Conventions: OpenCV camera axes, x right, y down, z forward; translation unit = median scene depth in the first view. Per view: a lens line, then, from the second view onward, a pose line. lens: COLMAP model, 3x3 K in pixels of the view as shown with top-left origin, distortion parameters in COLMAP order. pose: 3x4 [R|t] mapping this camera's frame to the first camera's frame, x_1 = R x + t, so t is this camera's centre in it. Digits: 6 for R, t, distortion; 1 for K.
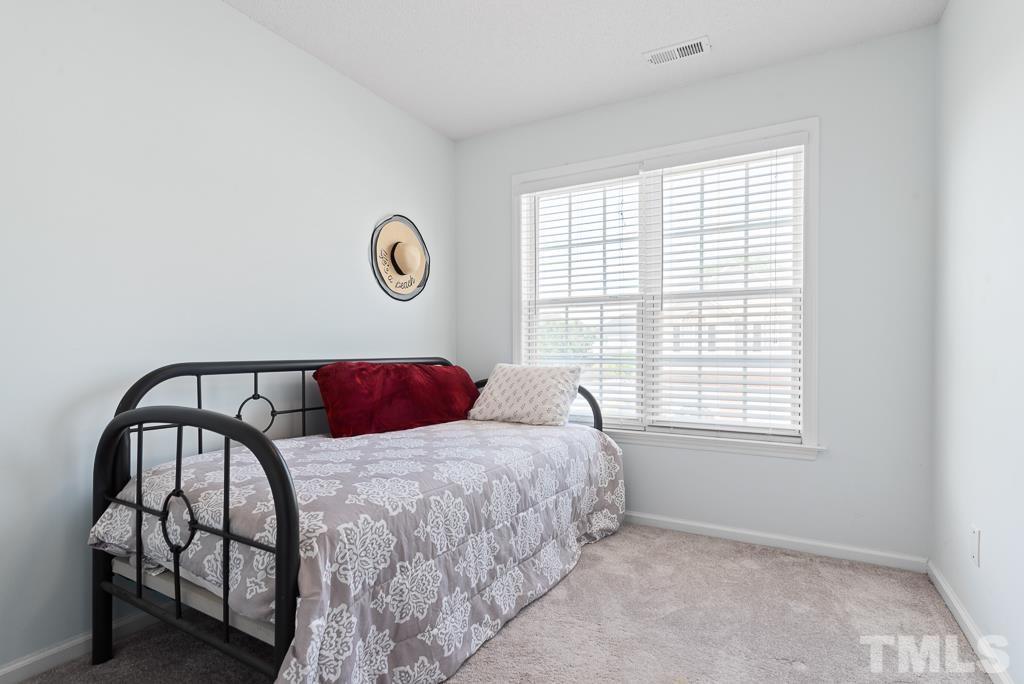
lens RADIAL K [[503.9, 0, 515.5], [0, 503.9, 345.1], [0, 0, 1]] dist [-0.000796, -0.000575]
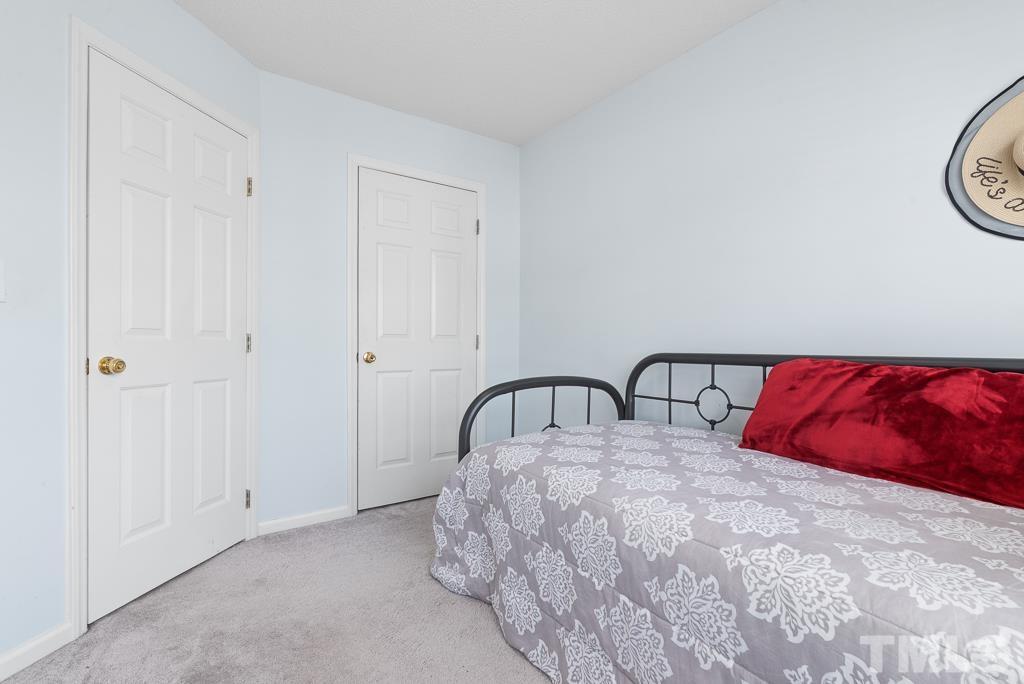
lens RADIAL K [[503.9, 0, 515.5], [0, 503.9, 345.1], [0, 0, 1]] dist [-0.000796, -0.000575]
pose [[-0.462259, -0.000974, -0.886745, 0.641357], [0.010427, 0.999924, -0.006534, 0.018111], [0.886684, -0.012266, -0.462214, 1.179277]]
